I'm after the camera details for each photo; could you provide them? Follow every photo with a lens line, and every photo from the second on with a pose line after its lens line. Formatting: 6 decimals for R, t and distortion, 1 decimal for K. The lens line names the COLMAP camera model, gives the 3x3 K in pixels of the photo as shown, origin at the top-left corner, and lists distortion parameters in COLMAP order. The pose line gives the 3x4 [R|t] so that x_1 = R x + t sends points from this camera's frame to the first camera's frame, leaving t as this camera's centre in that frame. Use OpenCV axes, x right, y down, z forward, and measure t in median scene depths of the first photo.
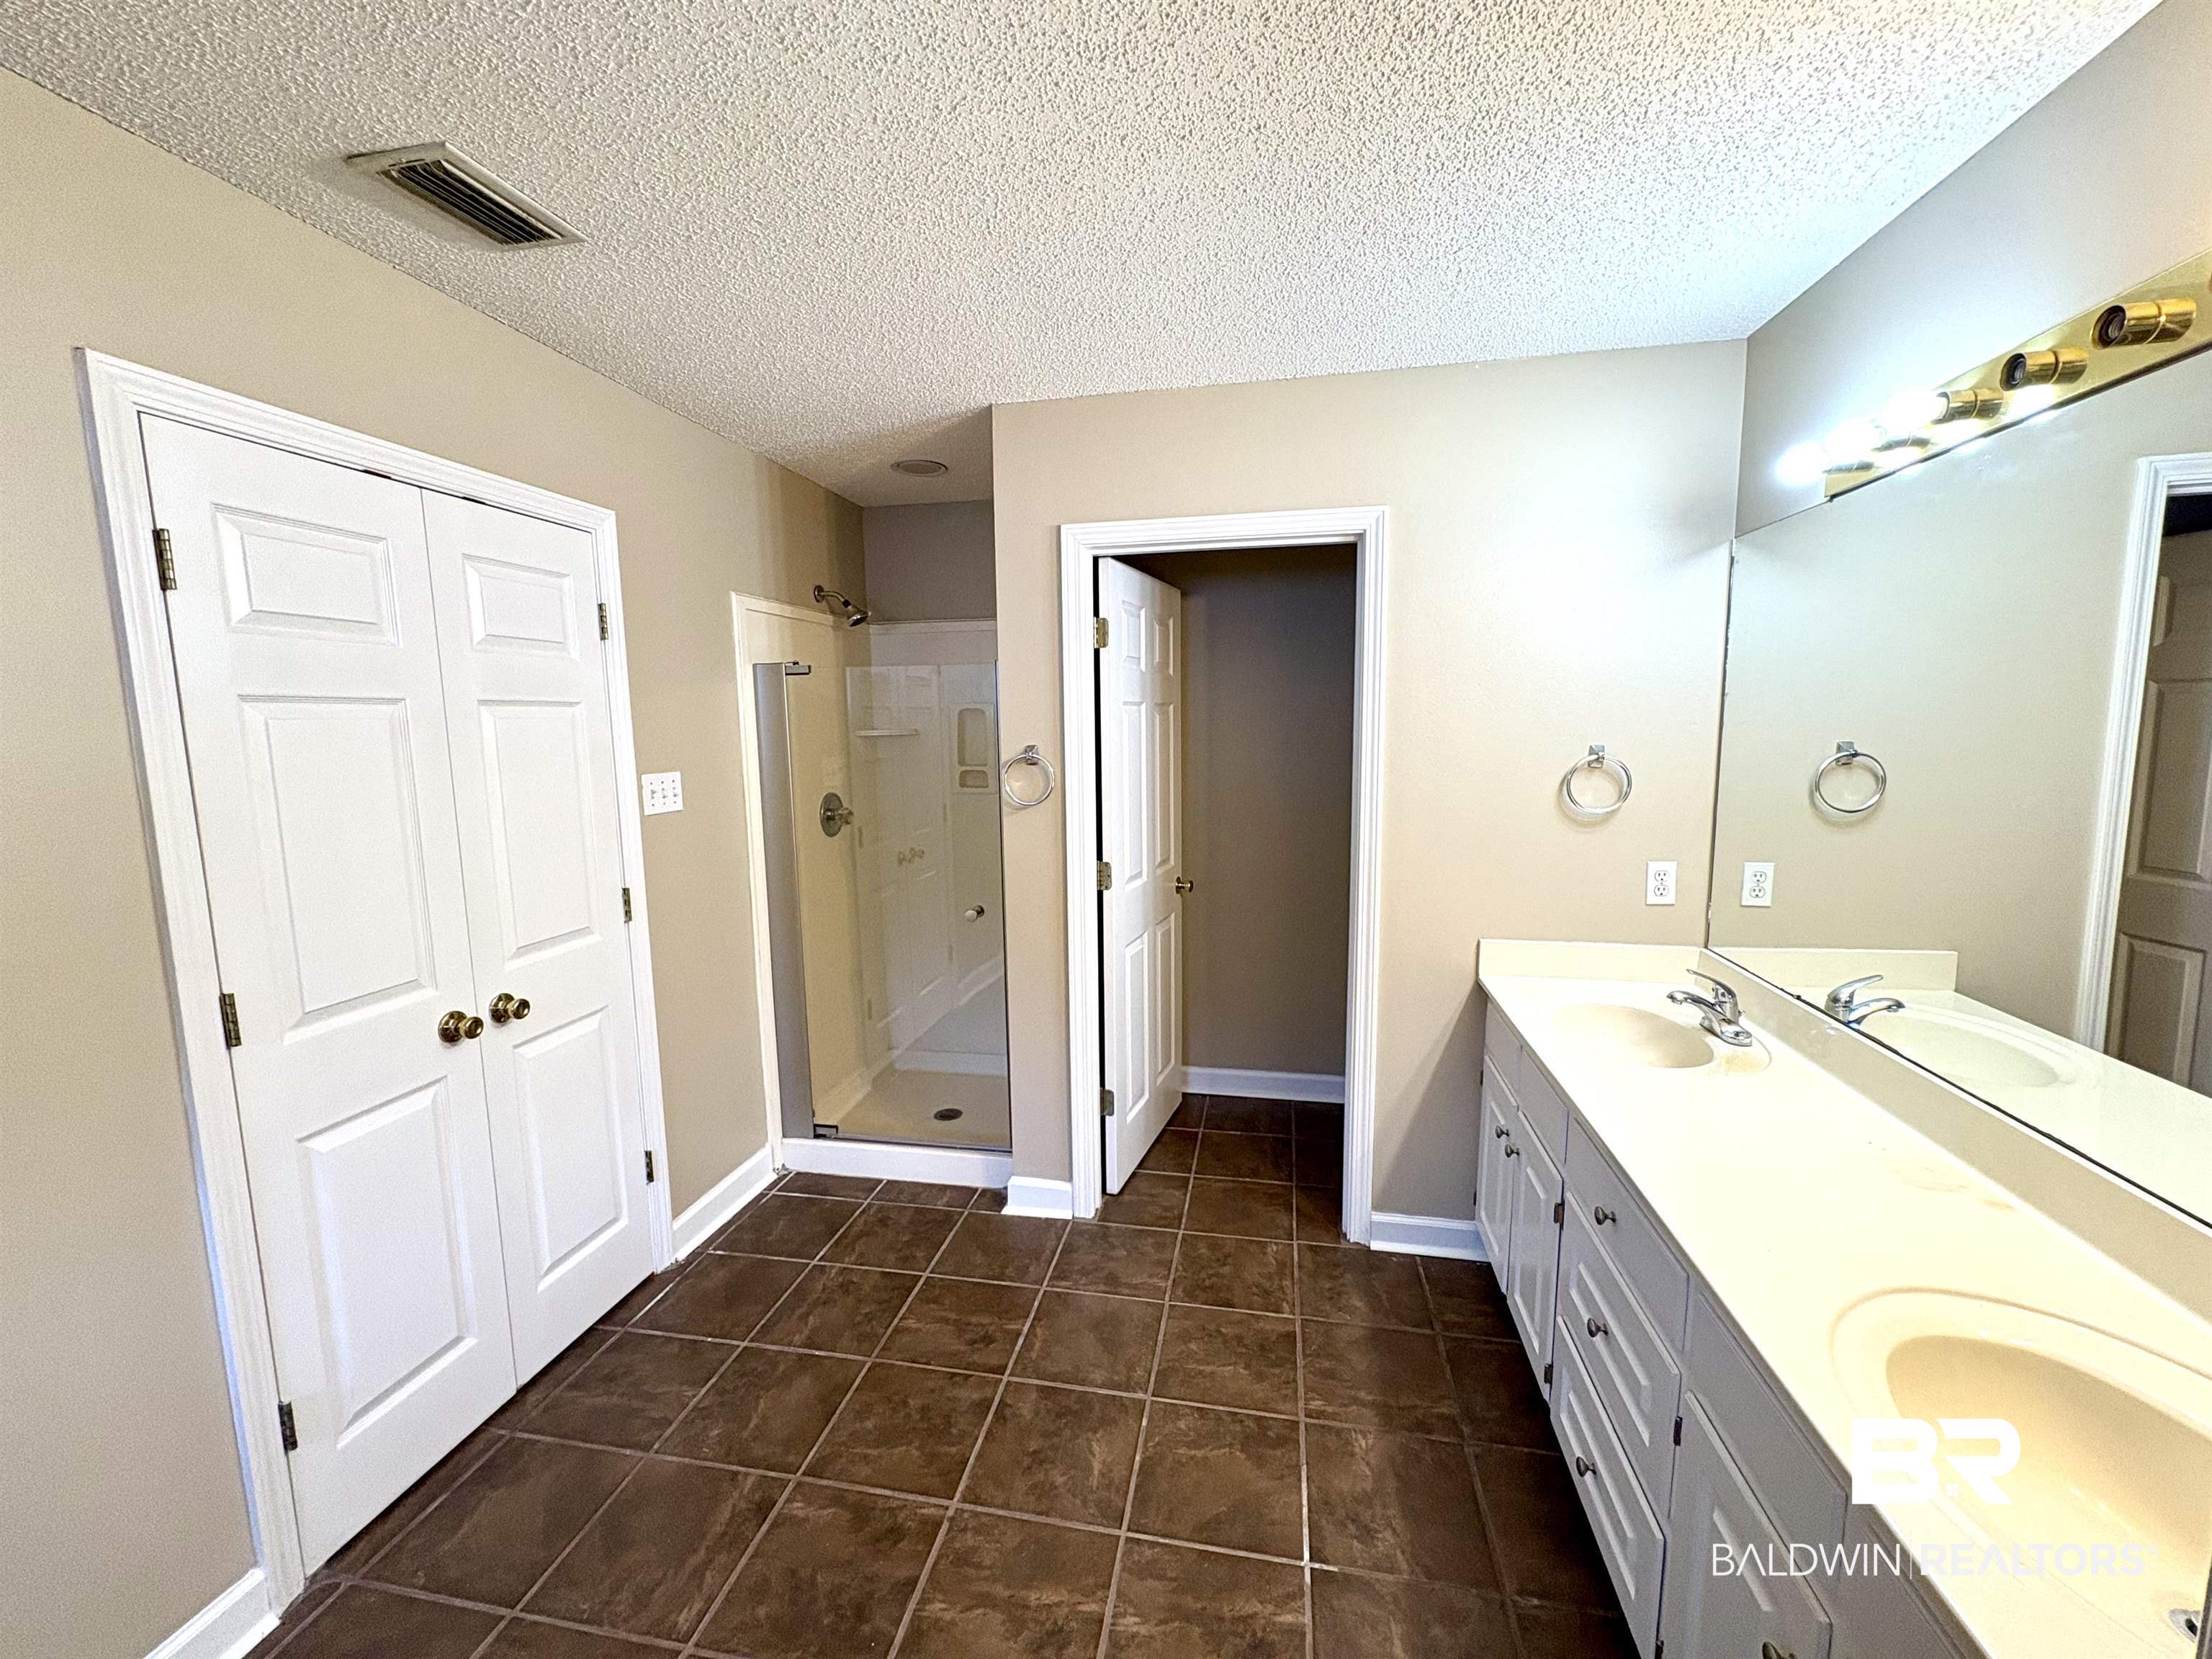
lens RADIAL K [[909.7, 0, 1110.5], [0, 909.7, 830.4], [0, 0, 1]] dist [0.000260, 0.000092]
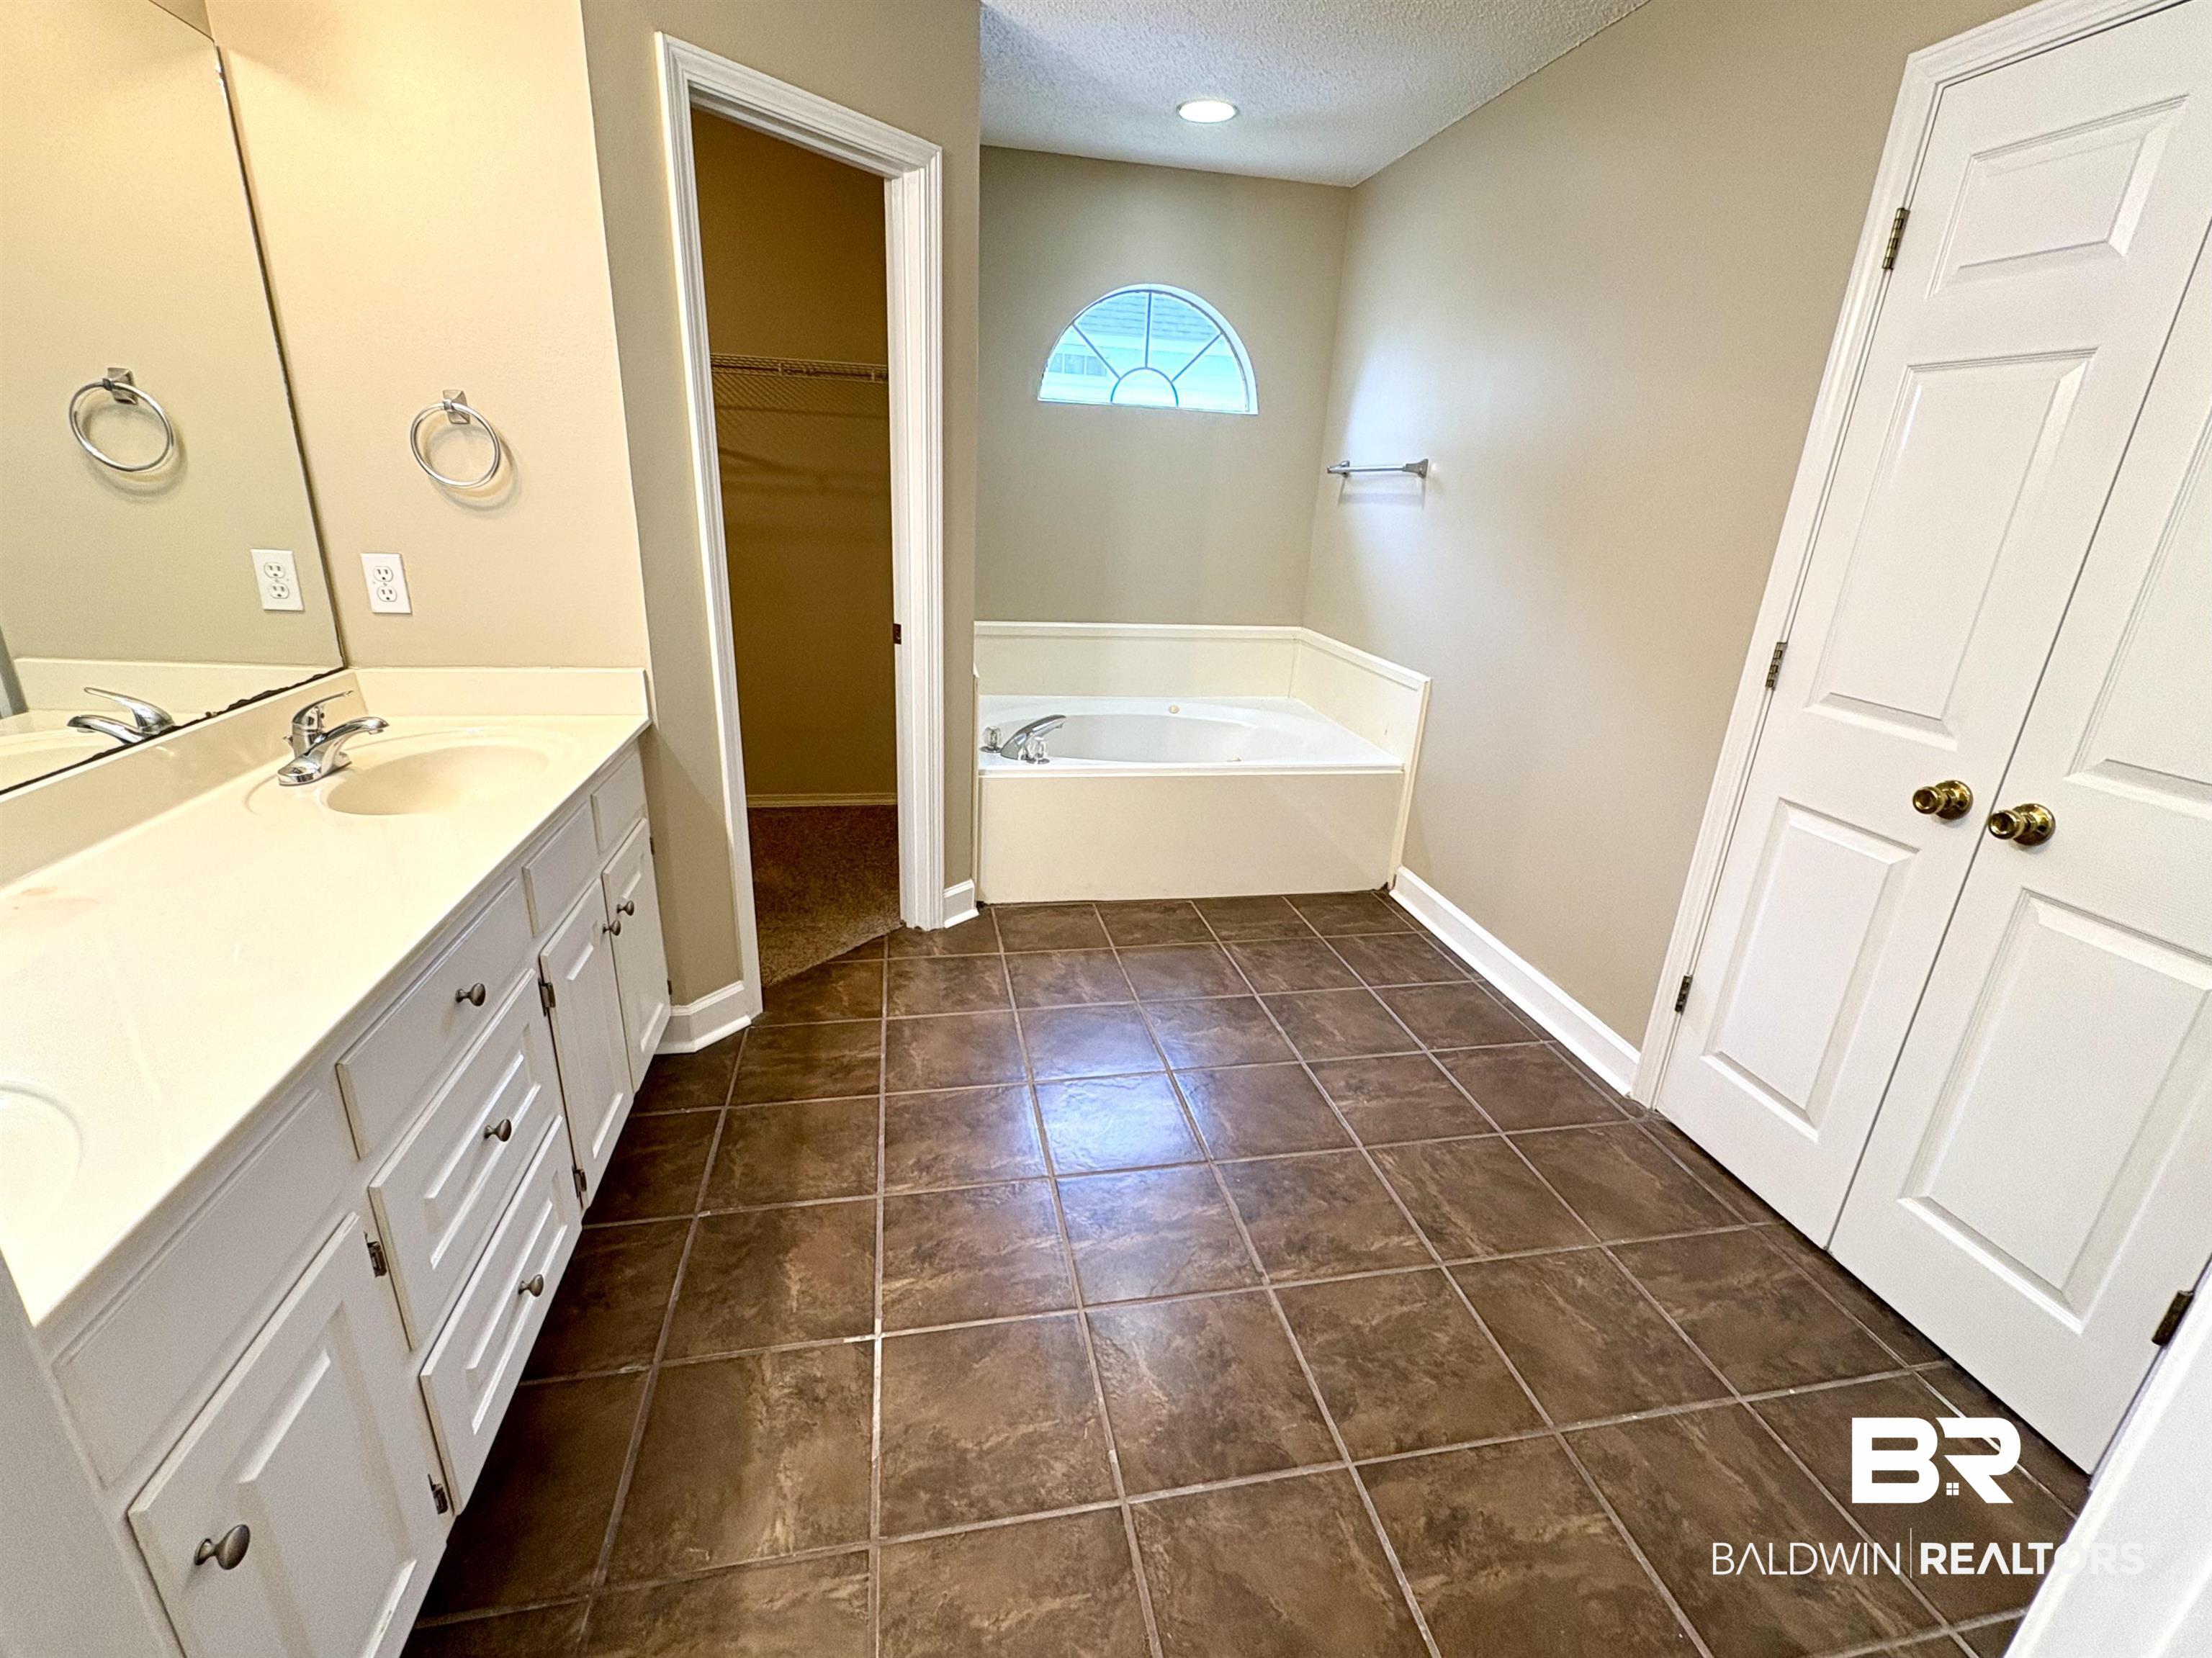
lens RADIAL K [[973.7, 0, 1106.0], [0, 973.7, 829.0], [0, 0, 1]] dist [-0.000050, 0.000626]
pose [[-0.926391, 0.101412, -0.362650, 0.268554], [-0.080707, 0.887203, 0.454265, -0.087557], [0.367812, 0.450096, -0.813713, 1.443375]]
